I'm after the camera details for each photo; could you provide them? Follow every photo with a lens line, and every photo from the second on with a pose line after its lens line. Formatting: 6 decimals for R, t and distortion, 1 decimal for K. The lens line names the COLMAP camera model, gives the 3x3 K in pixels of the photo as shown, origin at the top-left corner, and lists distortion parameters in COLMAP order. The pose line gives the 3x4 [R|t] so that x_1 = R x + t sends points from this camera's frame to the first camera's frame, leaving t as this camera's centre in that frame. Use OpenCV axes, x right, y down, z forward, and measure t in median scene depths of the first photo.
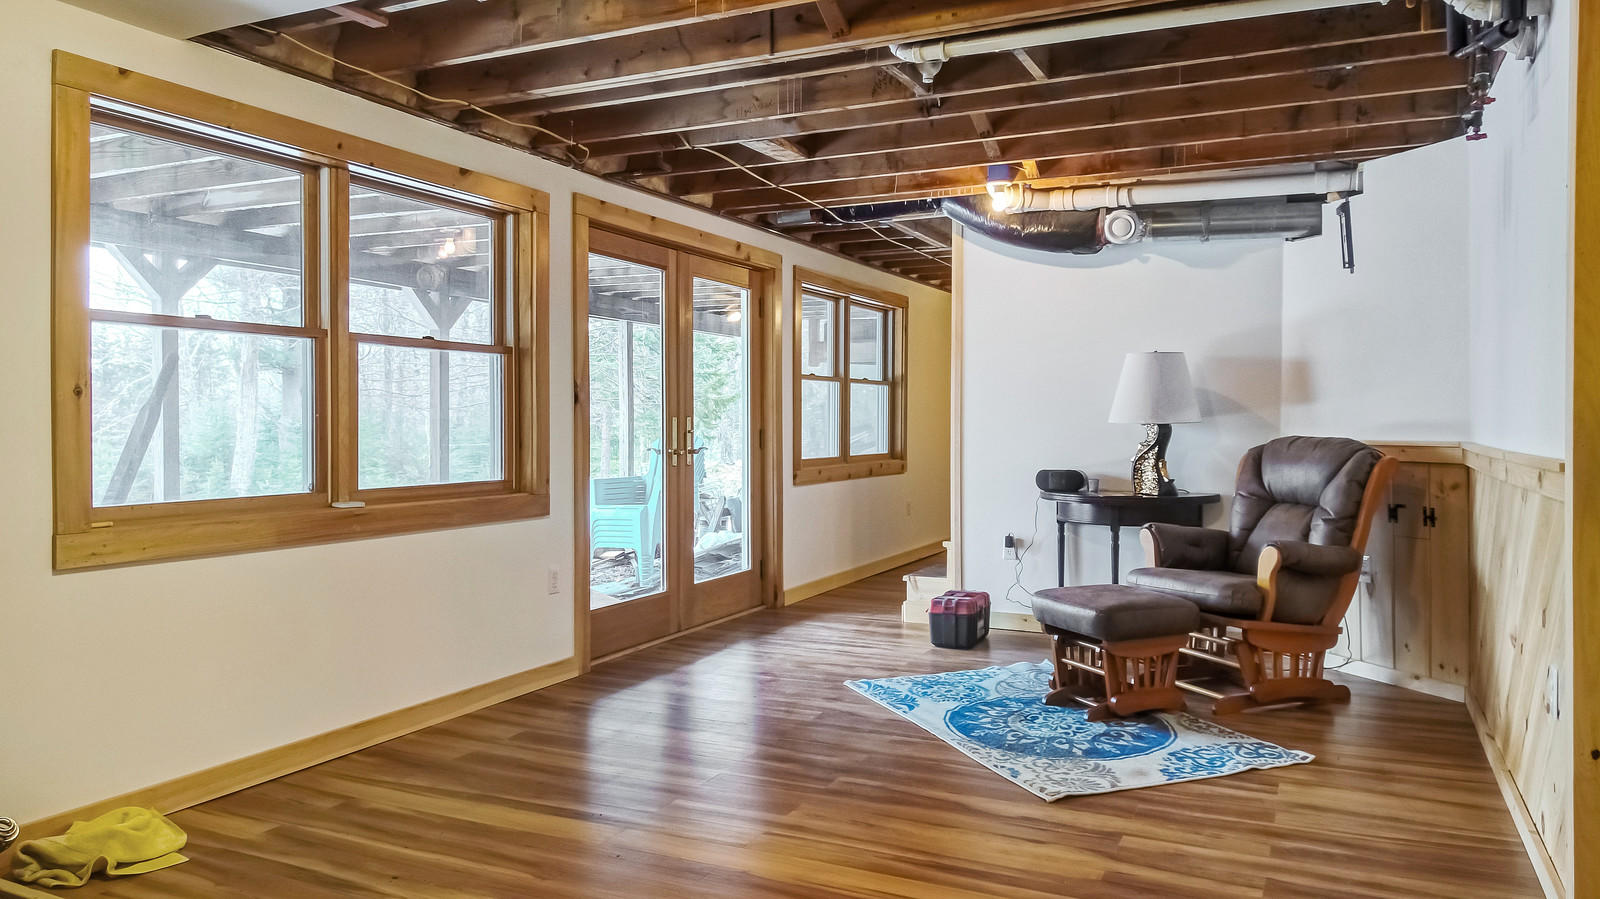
lens RADIAL K [[1110.9, 0, 802.8], [0, 1110.9, 441.7], [0, 0, 1]] dist [0.017113, -0.032725]
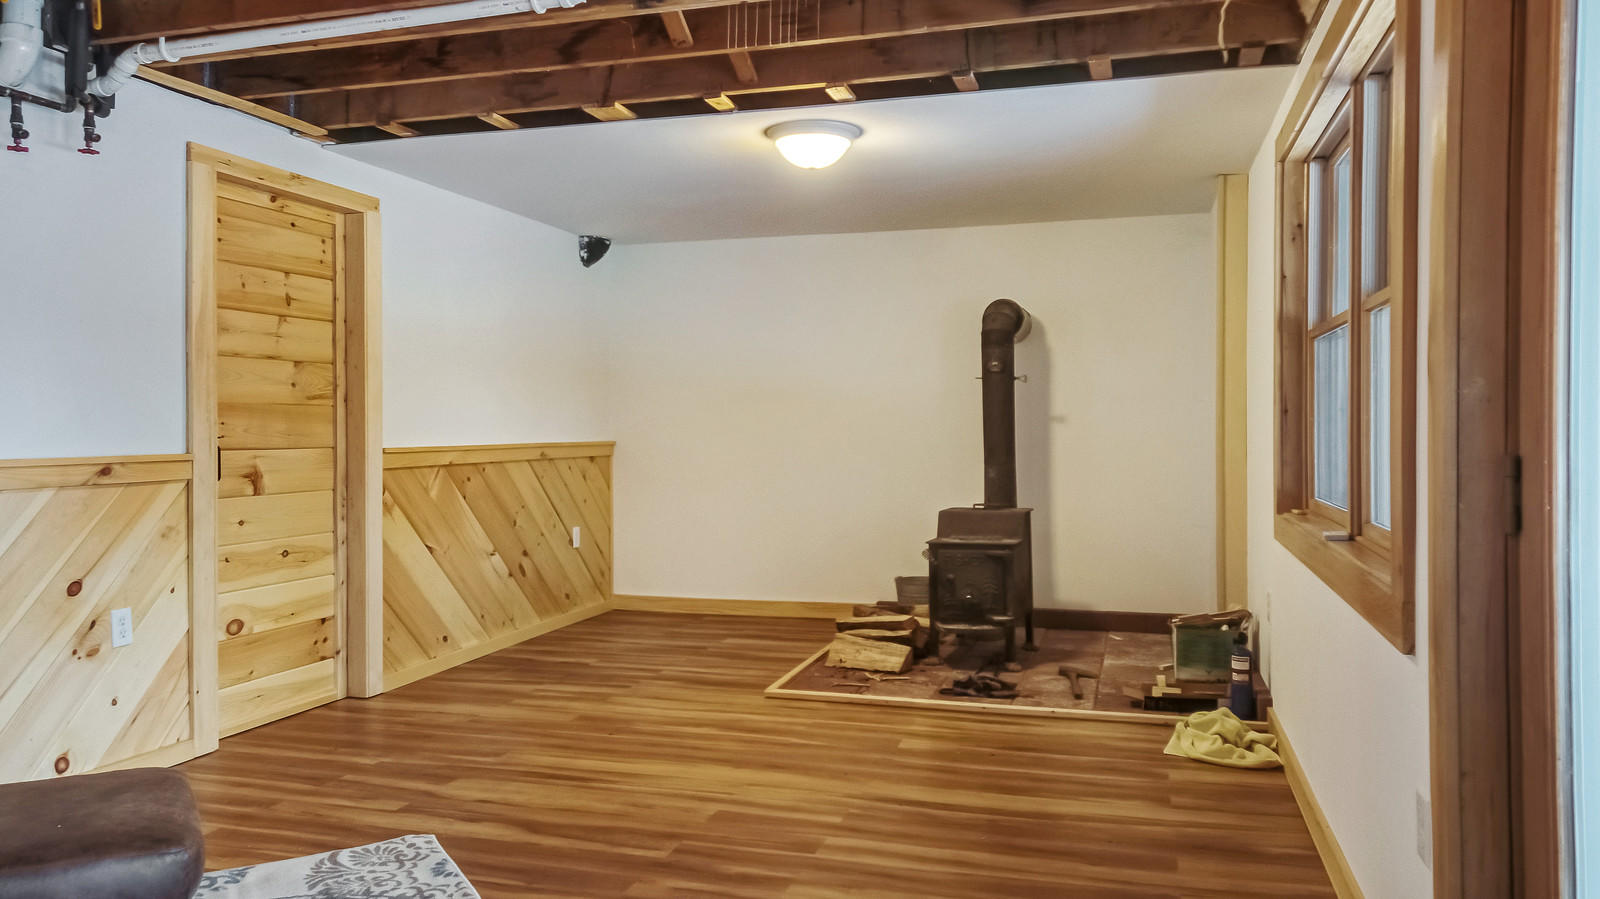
lens RADIAL K [[1110.9, 0, 801.3], [0, 1110.9, 443.4], [0, 0, 1]] dist [0.017113, -0.032725]
pose [[-0.986238, 0.007724, -0.165151, 0.069405], [0.003176, 0.999609, 0.027782, -0.021979], [0.165301, 0.026875, -0.985877, 1.872247]]
